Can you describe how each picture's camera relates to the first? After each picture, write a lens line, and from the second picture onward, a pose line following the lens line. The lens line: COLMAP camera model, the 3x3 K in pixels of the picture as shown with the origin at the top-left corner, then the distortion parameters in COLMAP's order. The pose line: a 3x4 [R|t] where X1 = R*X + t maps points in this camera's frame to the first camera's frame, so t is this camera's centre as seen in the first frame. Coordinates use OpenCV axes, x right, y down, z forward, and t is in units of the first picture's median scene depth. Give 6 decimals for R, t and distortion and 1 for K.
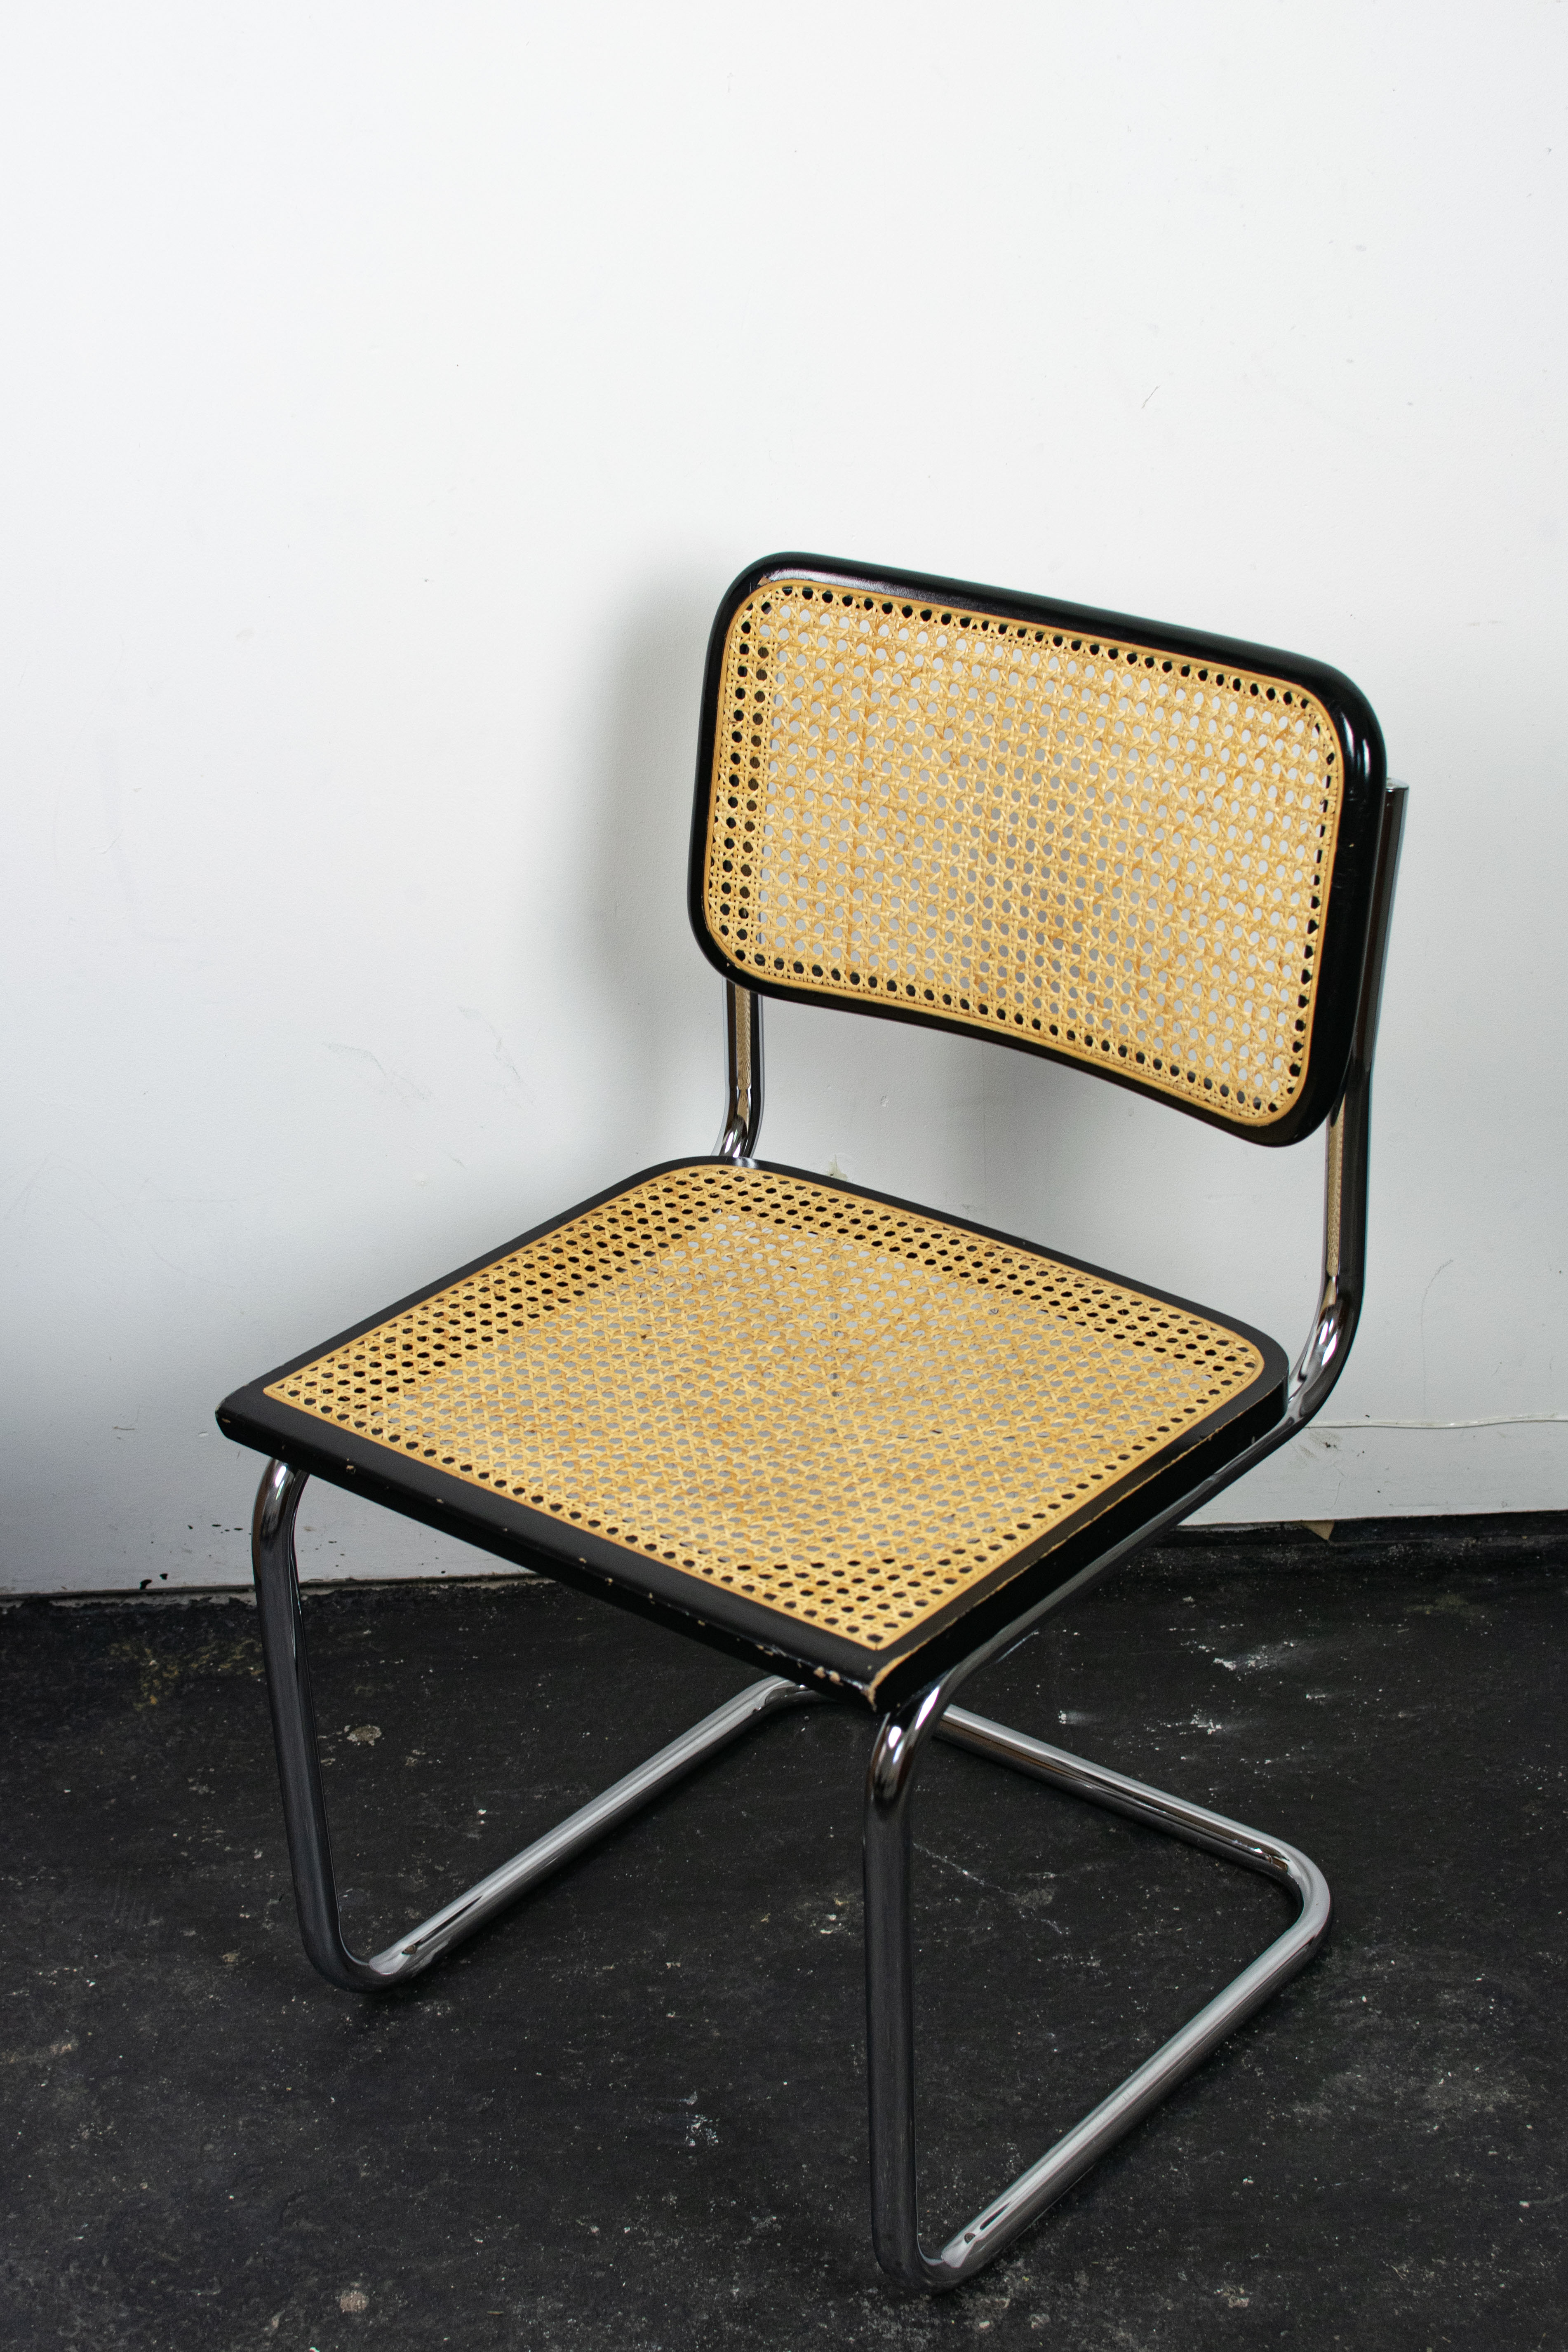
lens RADIAL K [[3736.0, 0, 785.0], [0, 3736.0, 1160.6], [0, 0, 1]] dist [-0.191064, 0.000000]
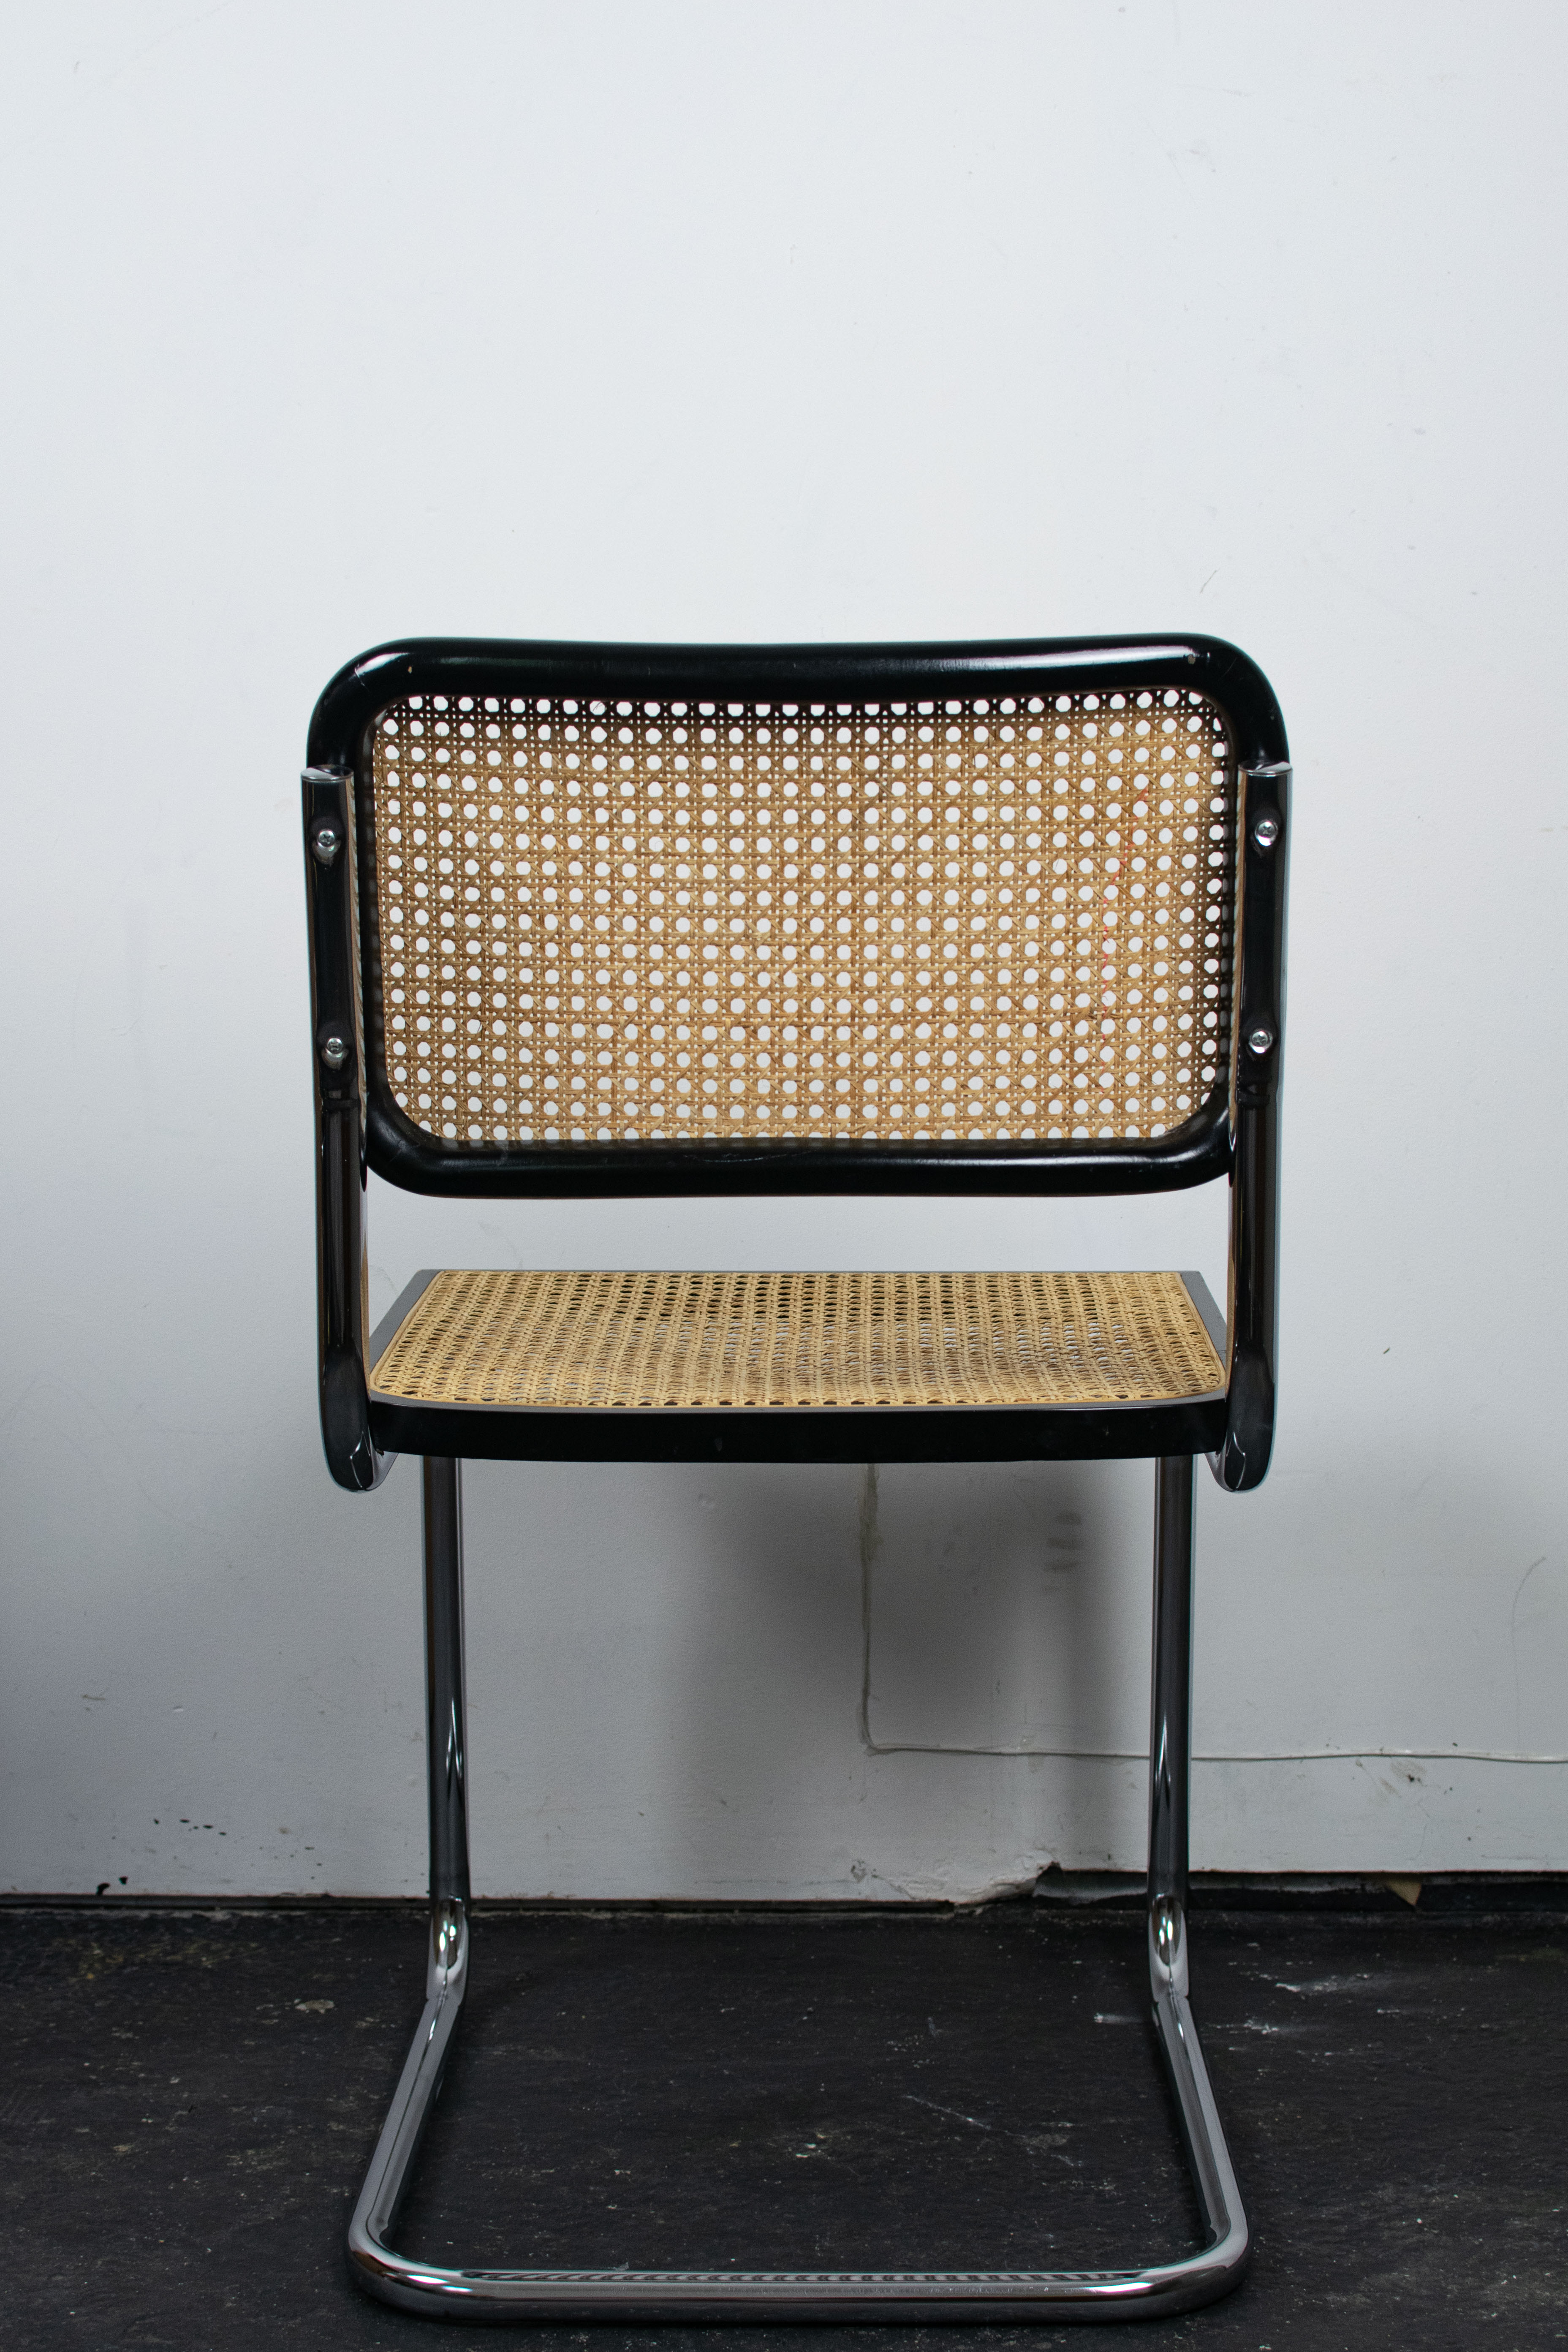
lens RADIAL K [[3736.0, 0, 789.1], [0, 3736.0, 1124.1], [0, 0, 1]] dist [-0.191064, 0.000000]
pose [[0.997276, 0.030106, -0.067342, 0.062836], [-0.051314, 0.938973, -0.340141, 0.293083], [0.052992, 0.342670, 0.937960, 0.114320]]
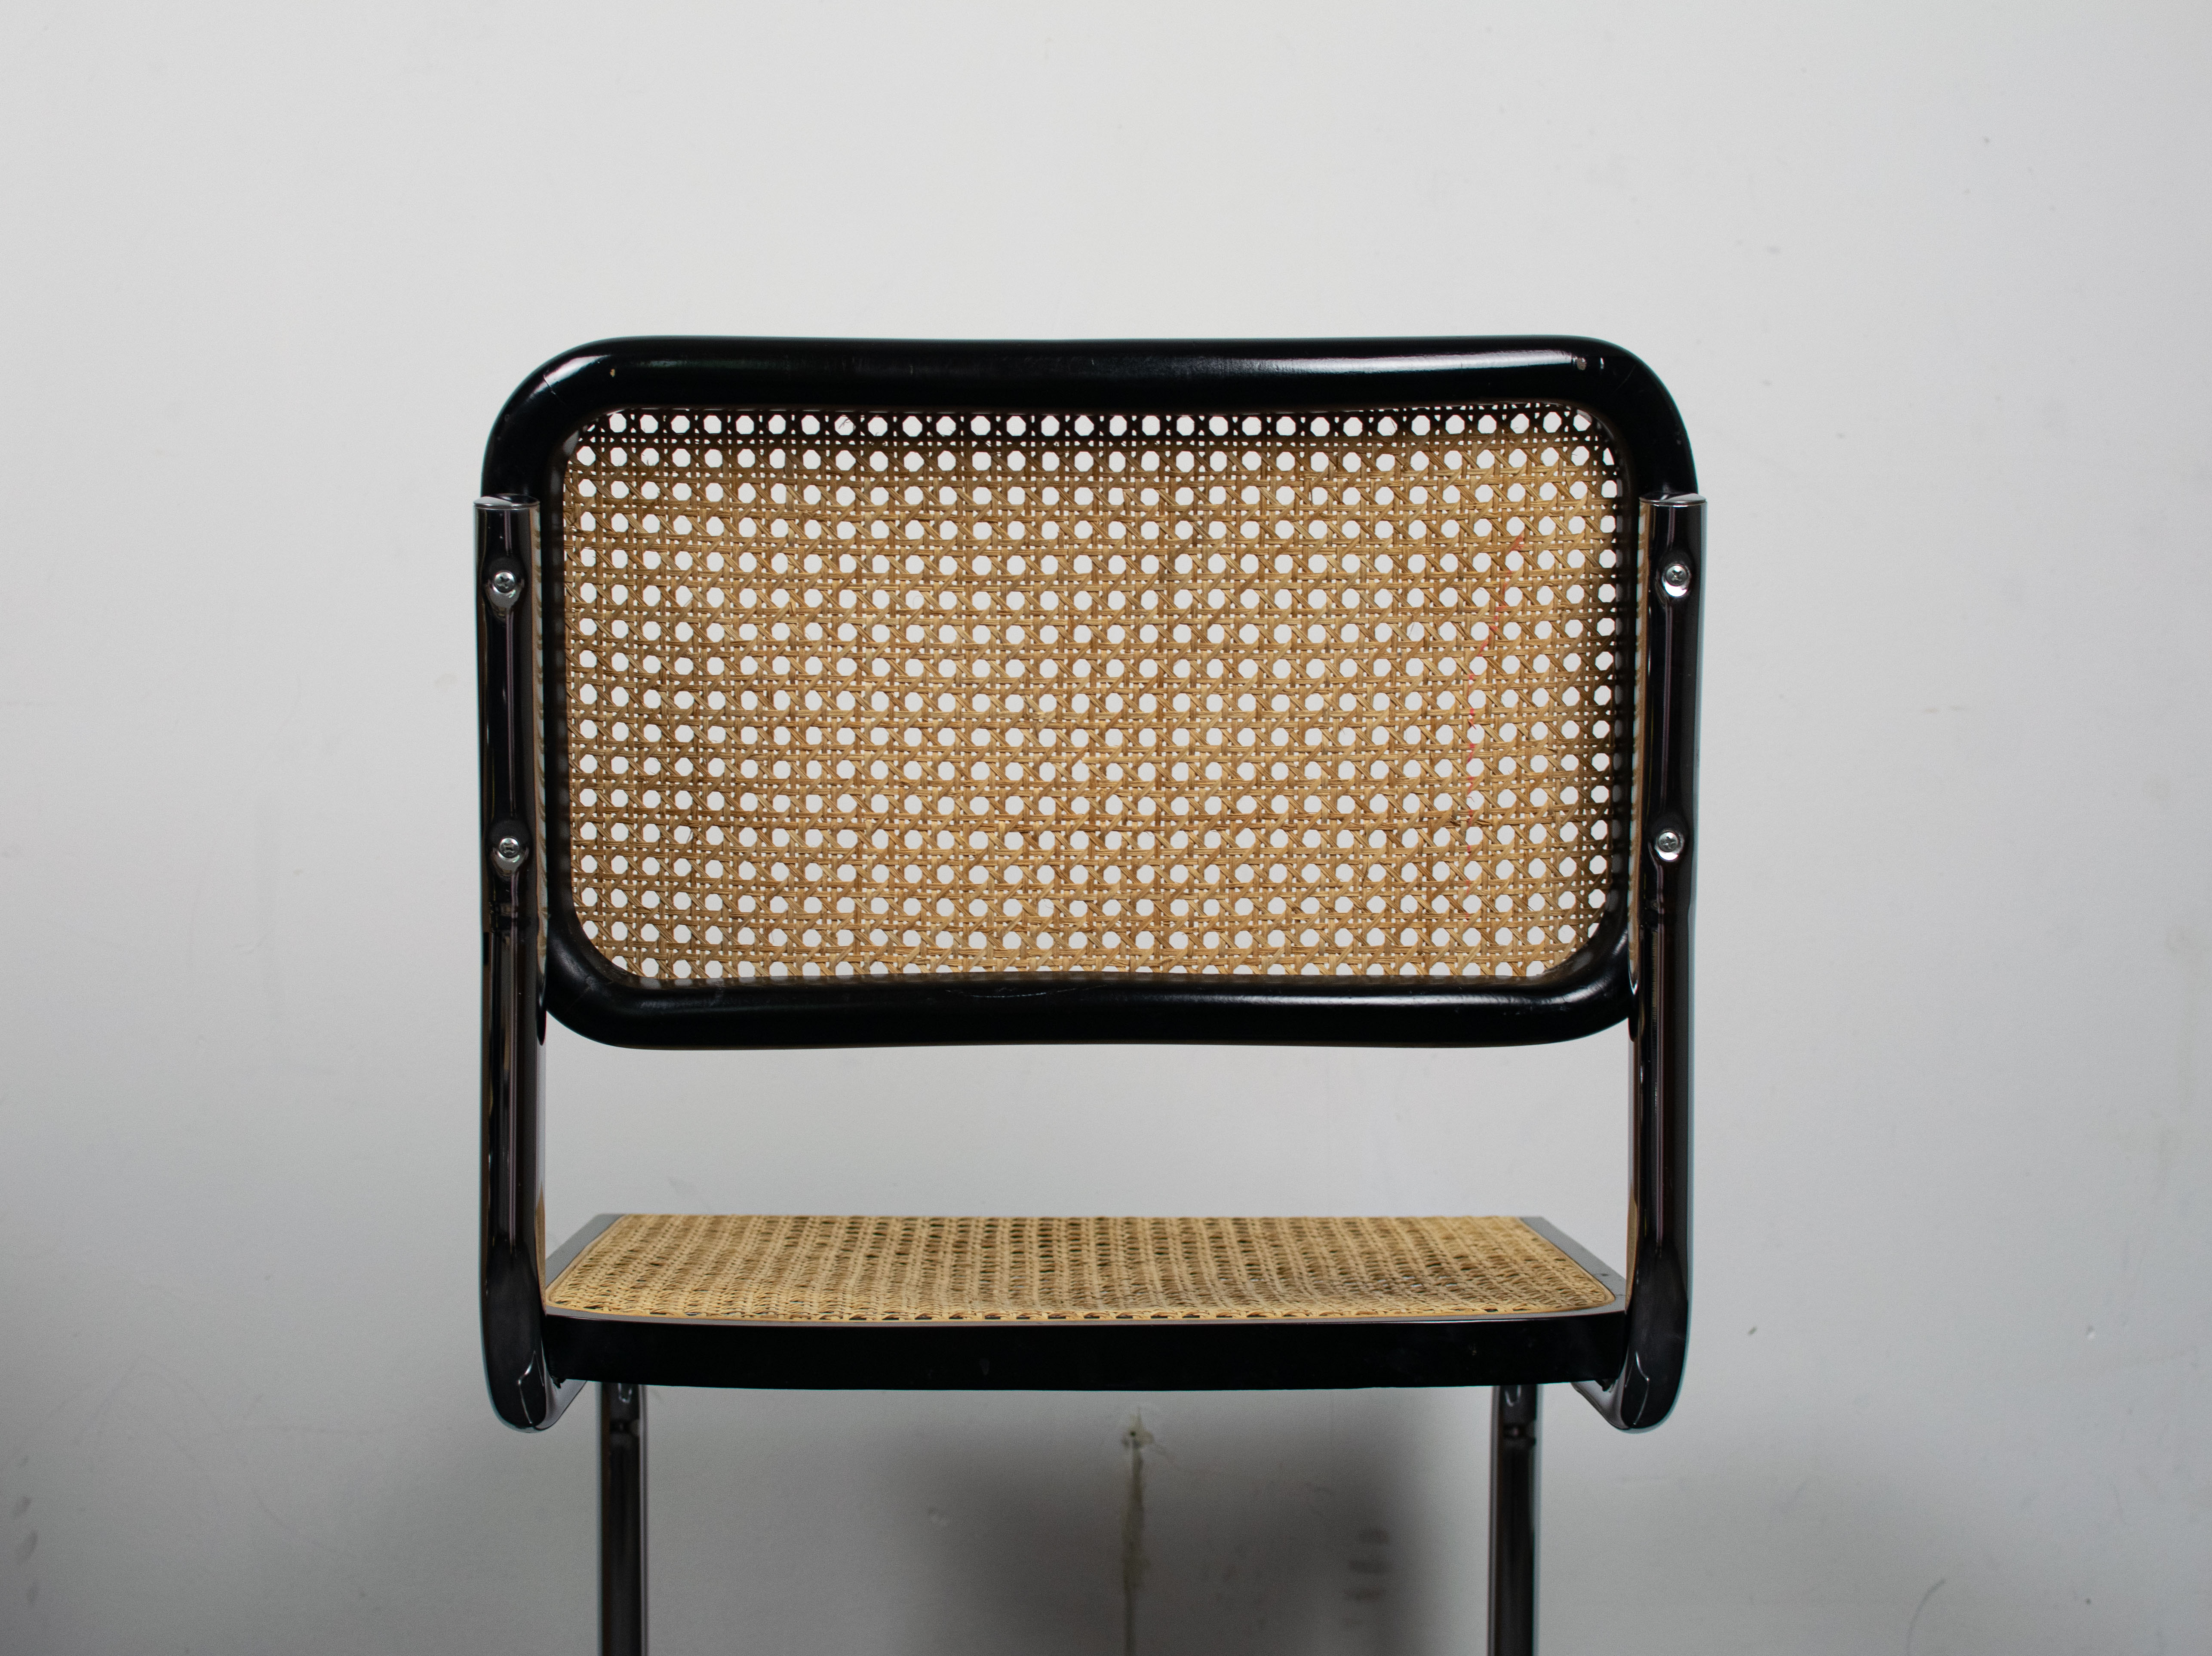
lens RADIAL K [[3946.9, 0, 970.6], [0, 3946.9, 813.3], [0, 0, 1]] dist [-0.191464, 0.000000]
pose [[0.997552, 0.025768, -0.065010, 0.033474], [-0.052673, 0.888354, -0.456129, 0.307935], [0.045998, 0.458436, 0.887536, 0.256717]]
